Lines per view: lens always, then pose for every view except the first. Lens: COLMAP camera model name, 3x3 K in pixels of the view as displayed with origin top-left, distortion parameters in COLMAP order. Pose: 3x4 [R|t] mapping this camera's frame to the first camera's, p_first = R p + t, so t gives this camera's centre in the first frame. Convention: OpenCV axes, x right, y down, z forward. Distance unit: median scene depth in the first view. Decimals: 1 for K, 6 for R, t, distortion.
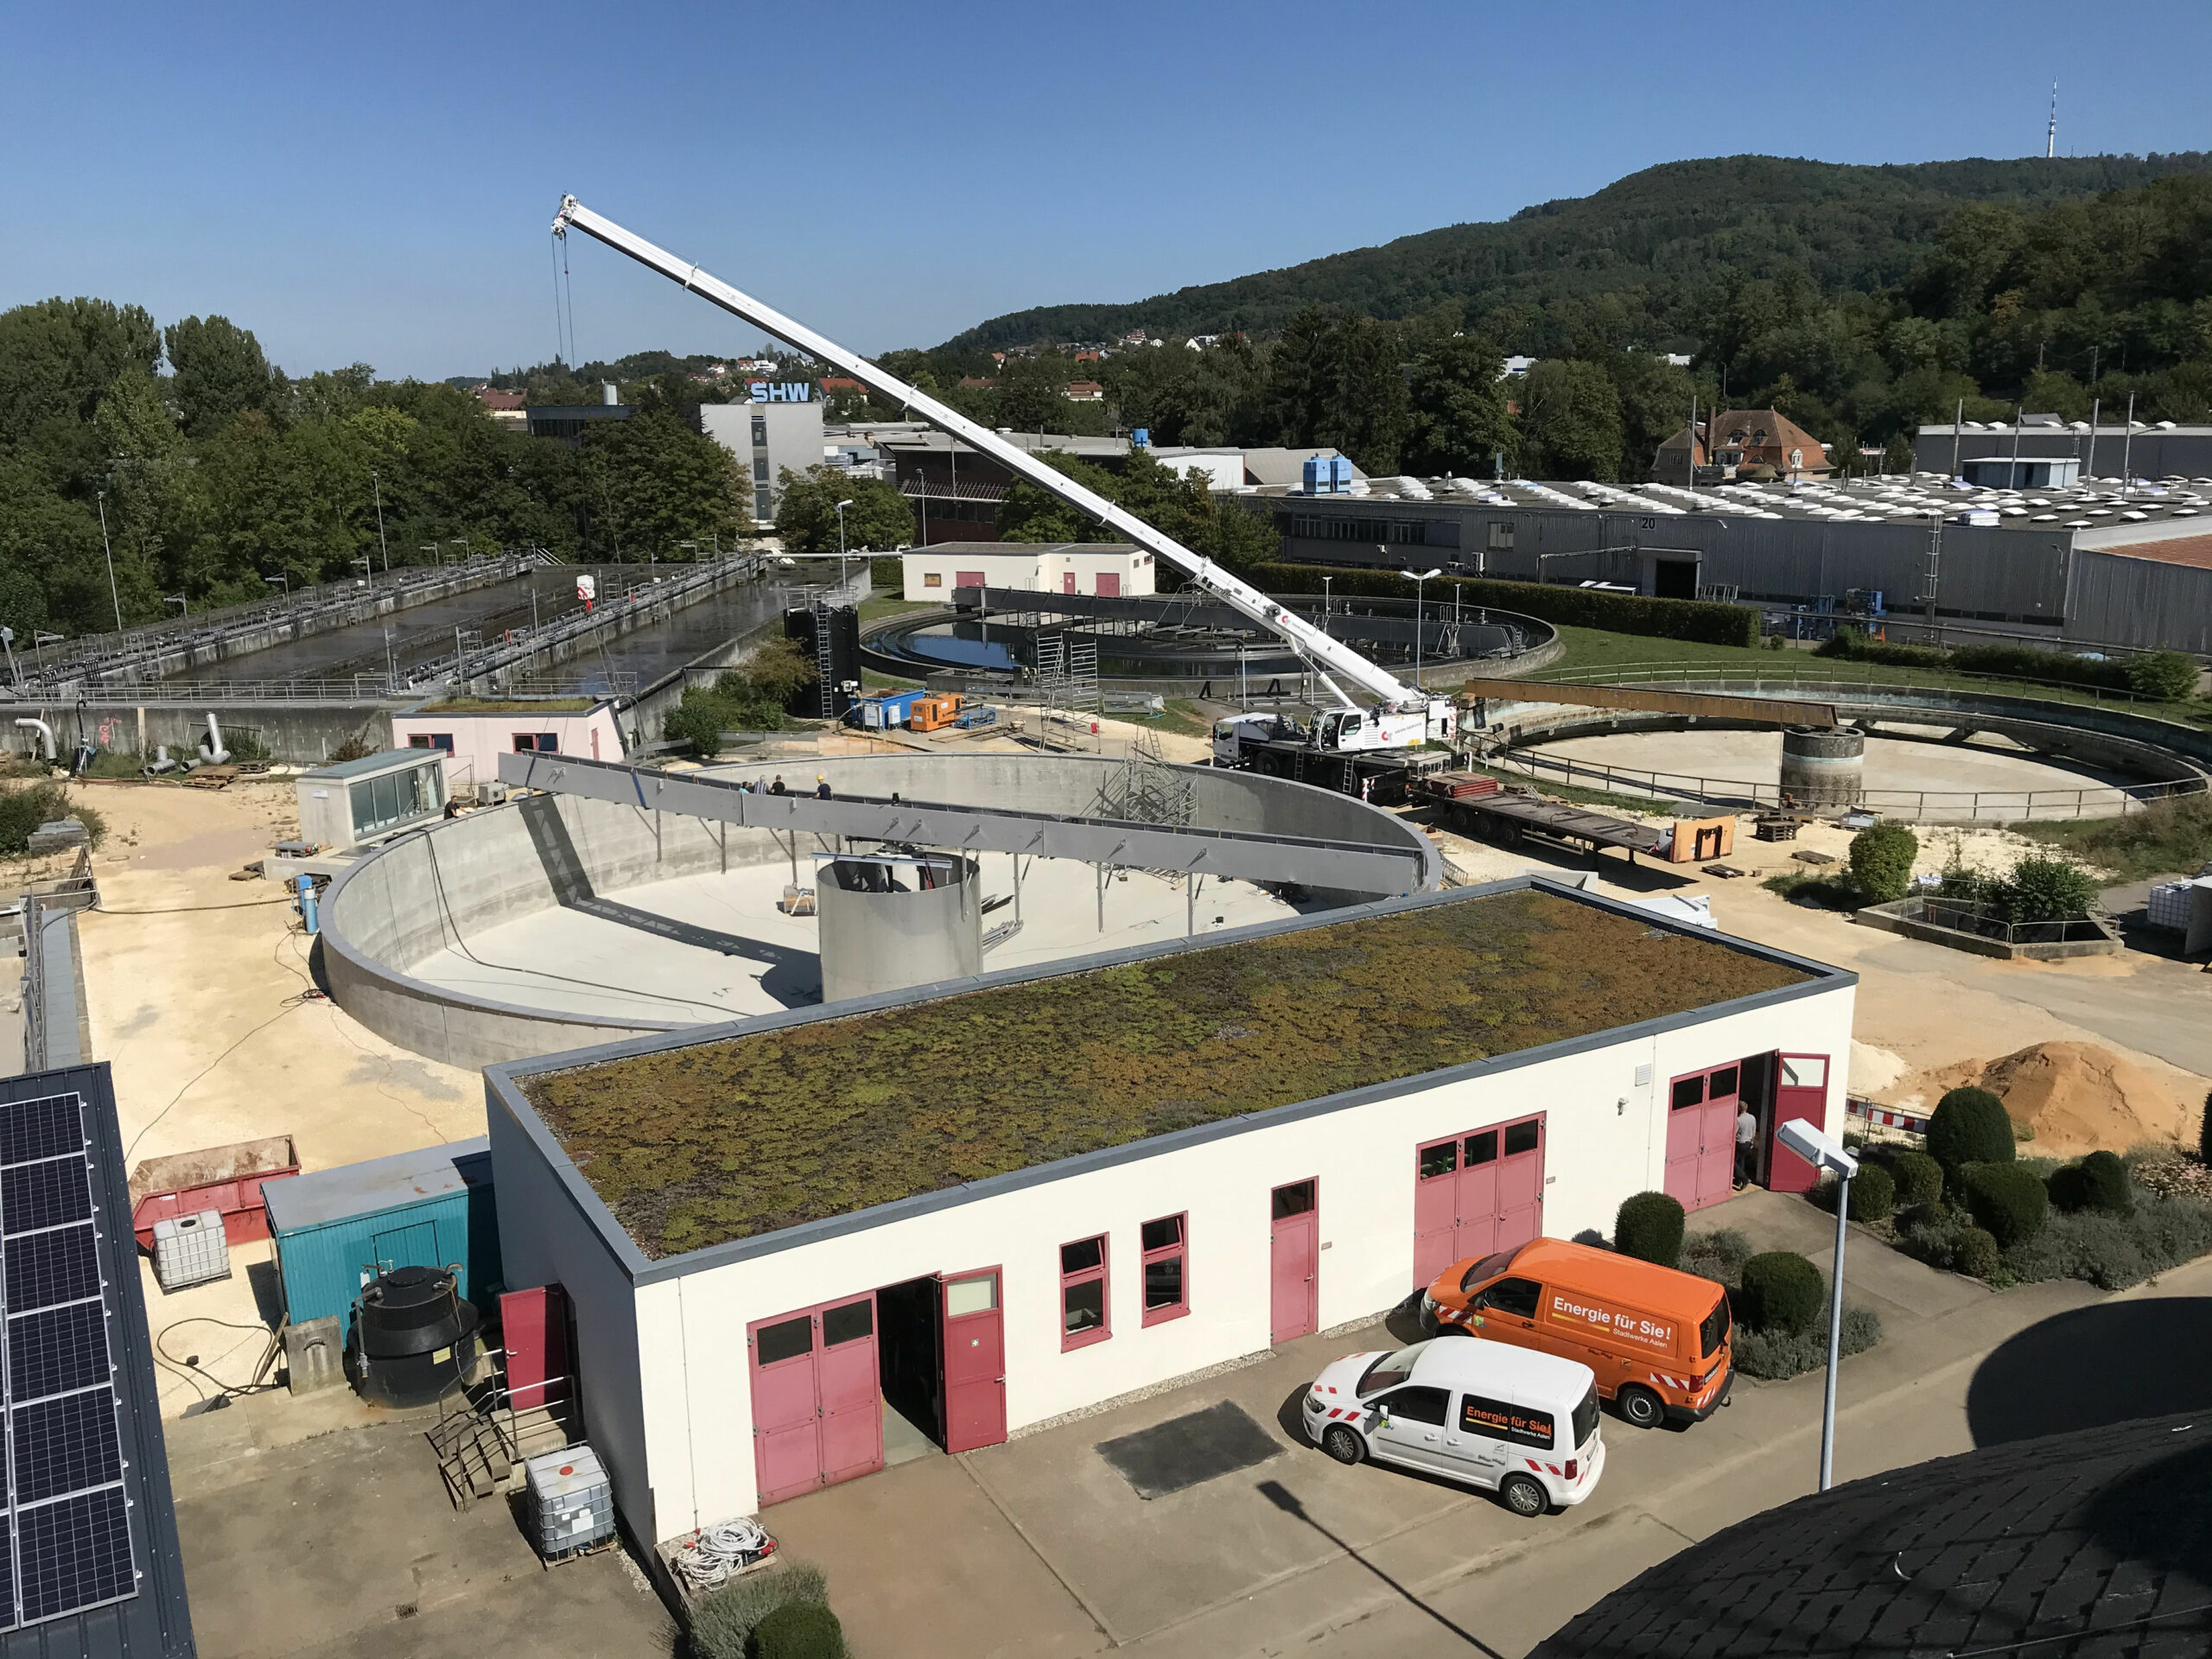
lens RADIAL K [[1806.2, 0, 1106.0], [0, 1806.2, 829.5], [0, 0, 1]] dist [0.096994, -0.205405]
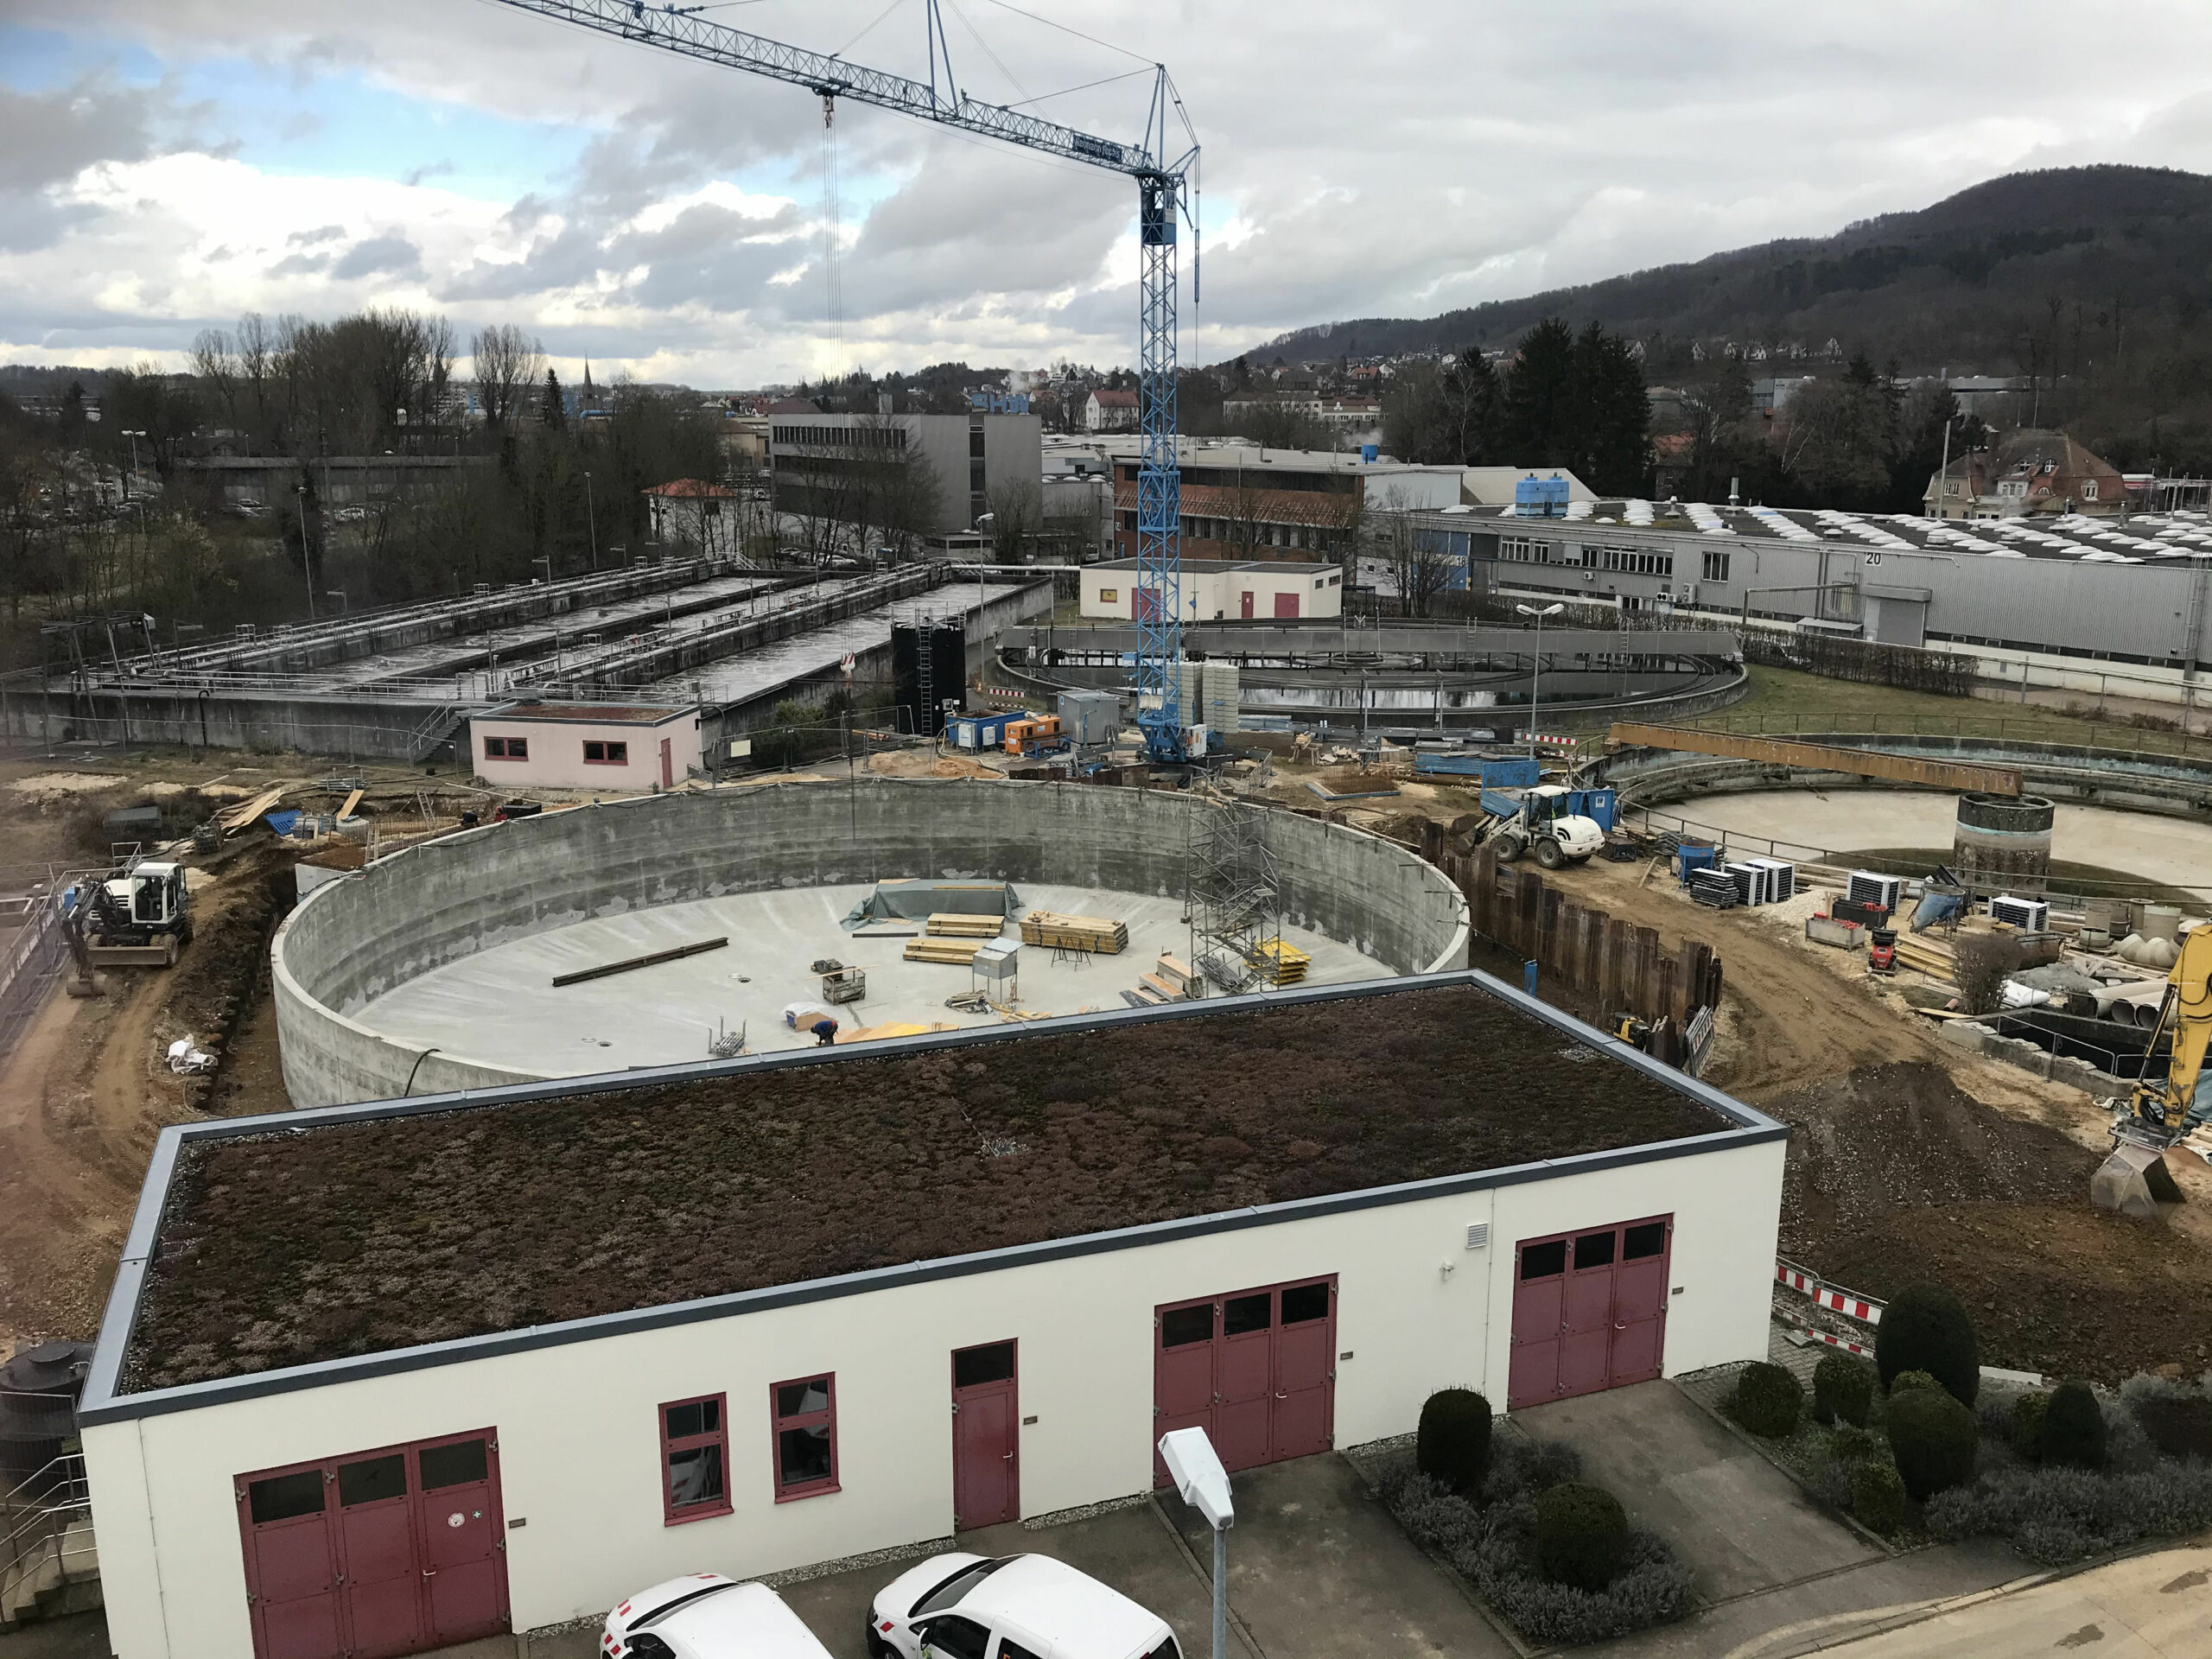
lens RADIAL K [[1794.8, 0, 1106.0], [0, 1794.8, 829.5], [0, 0, 1]] dist [0.067204, -0.102137]
pose [[0.987308, 0.050799, -0.150472, 0.112302], [-0.051577, 0.998668, -0.001269, -0.018834], [0.150207, 0.009014, 0.988613, 0.073496]]
